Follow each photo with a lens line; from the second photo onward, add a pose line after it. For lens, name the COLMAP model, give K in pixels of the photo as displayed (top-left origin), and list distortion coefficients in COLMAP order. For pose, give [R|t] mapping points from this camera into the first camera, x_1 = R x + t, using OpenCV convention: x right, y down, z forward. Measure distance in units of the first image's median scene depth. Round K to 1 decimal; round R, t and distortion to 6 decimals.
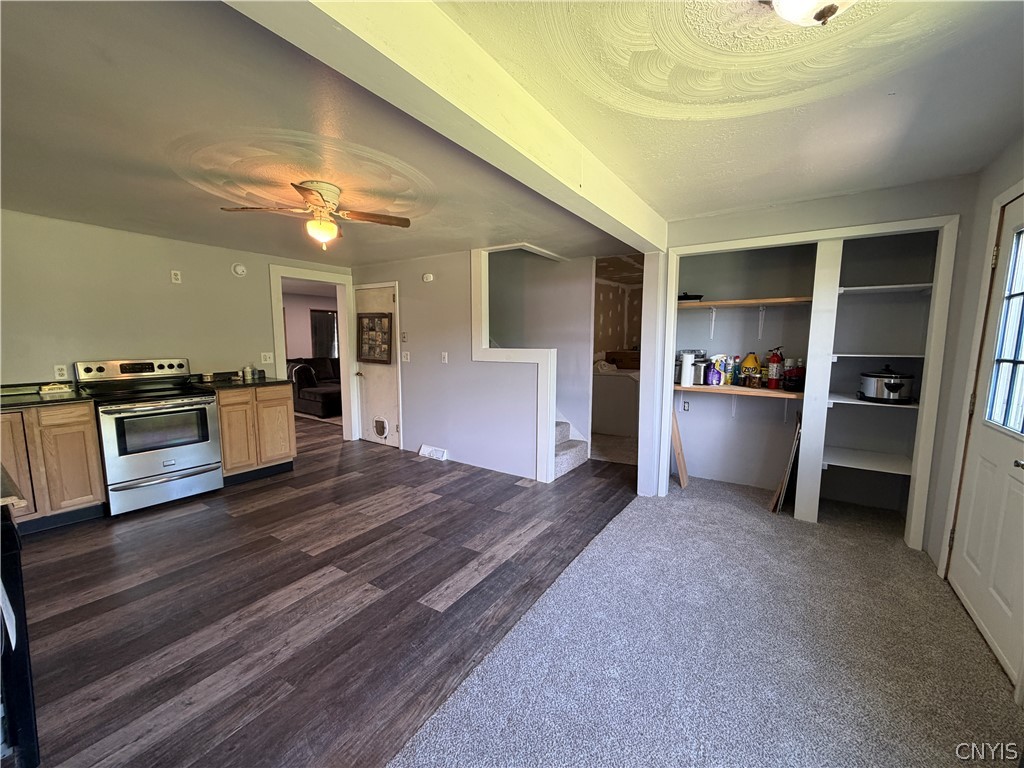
lens RADIAL K [[407.1, 0, 510.1], [0, 407.1, 385.5], [0, 0, 1]] dist [0.001277, -0.000835]
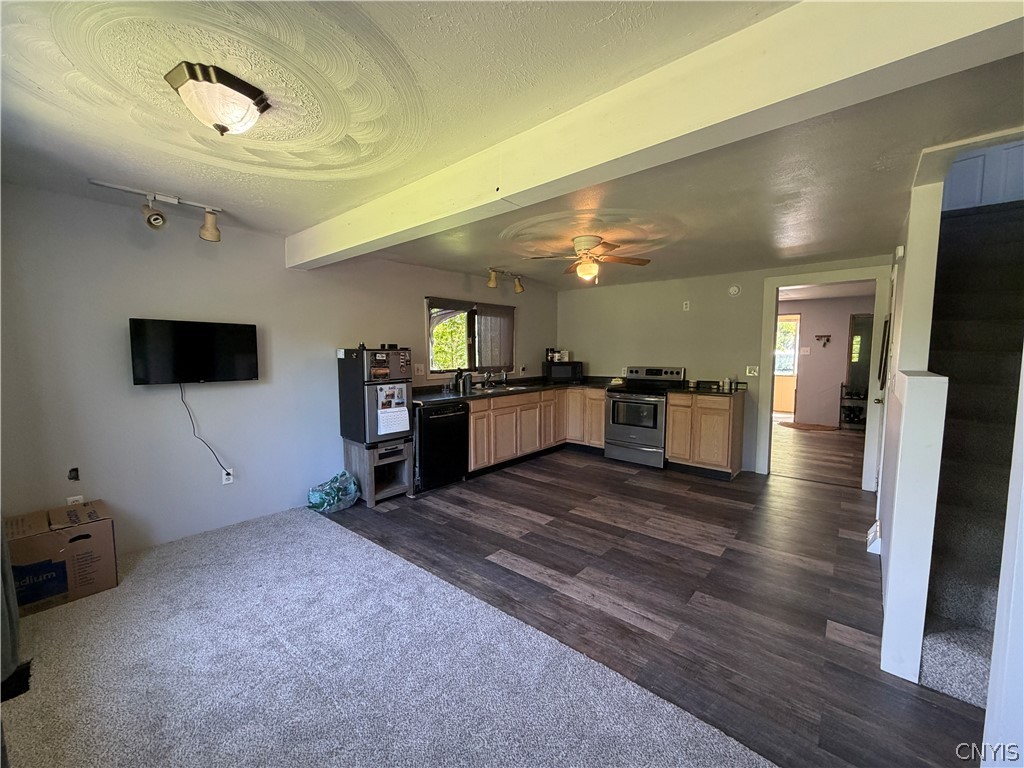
lens RADIAL K [[407.1, 0, 512.5], [0, 407.1, 385.7], [0, 0, 1]] dist [0.001277, -0.000835]
pose [[-0.116412, 0.080963, -0.989896, 0.825531], [-0.109629, 0.989534, 0.093826, -0.103996], [0.987132, 0.119444, -0.106318, 0.874326]]
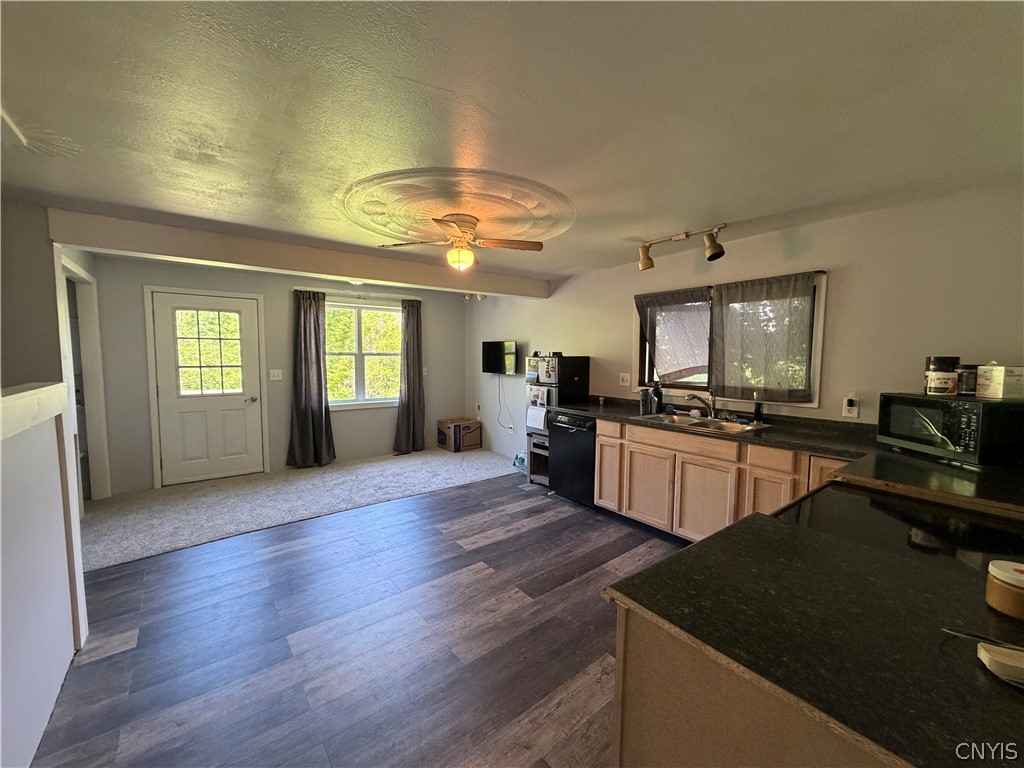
lens RADIAL K [[407.1, 0, 510.2], [0, 407.1, 384.6], [0, 0, 1]] dist [0.001277, -0.000835]
pose [[-0.950083, -0.031897, 0.310364, -0.844275], [0.025963, 0.983228, 0.180526, -0.232811], [-0.310916, 0.179572, -0.933319, 1.836158]]
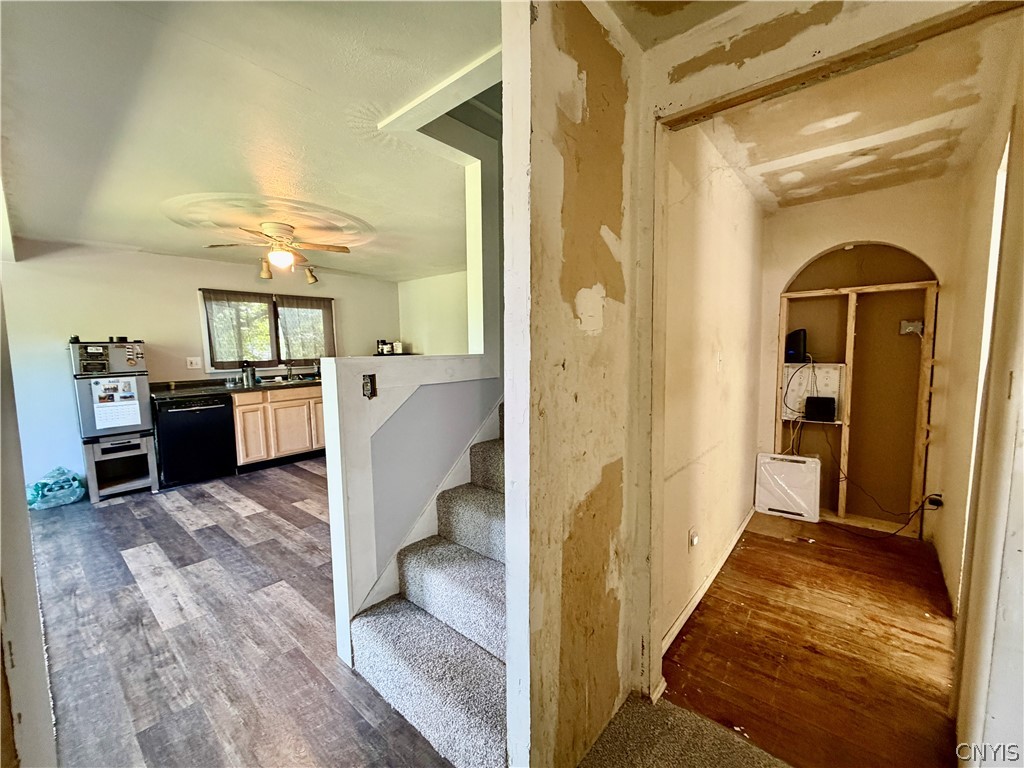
lens RADIAL K [[407.1, 0, 511.3], [0, 407.1, 385.3], [0, 0, 1]] dist [0.001277, -0.000835]
pose [[-0.104742, 0.093971, -0.990050, 0.715290], [-0.095059, 0.990022, 0.104025, -0.174267], [0.989946, 0.105009, -0.094764, 1.741165]]
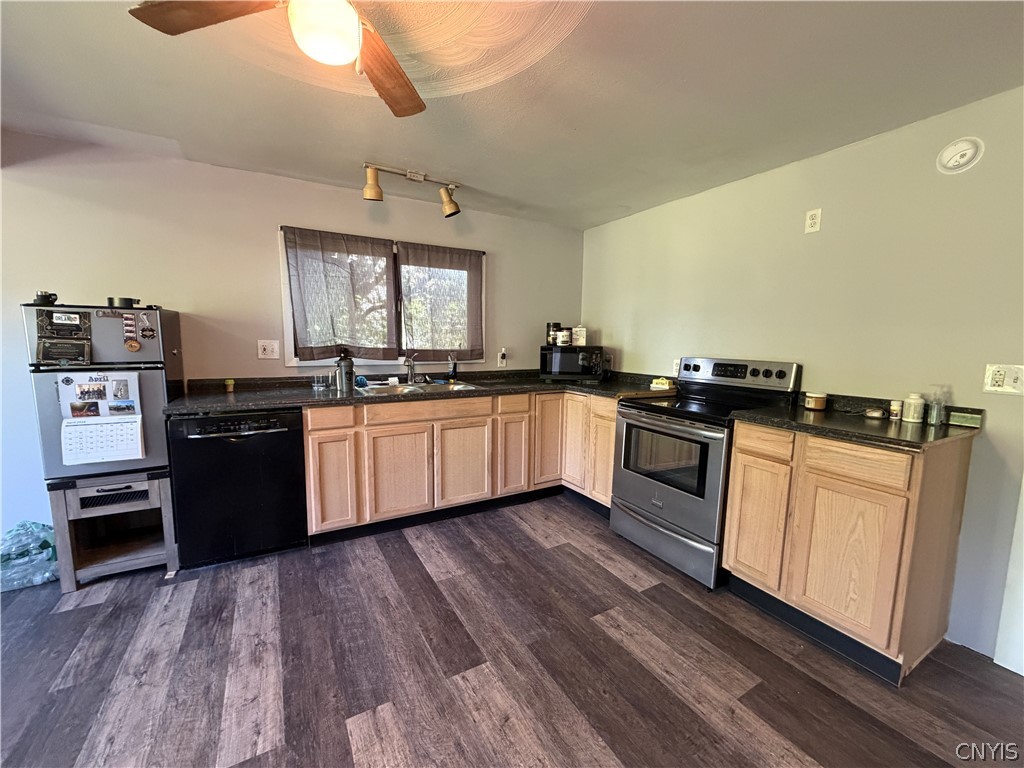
lens RADIAL K [[407.1, 0, 511.4], [0, 407.1, 386.0], [0, 0, 1]] dist [0.001277, -0.000835]
pose [[-0.441636, 0.092512, -0.892412, -0.138793], [-0.118199, 0.980001, 0.160086, -0.114862], [0.889374, 0.176182, -0.421869, 1.288586]]
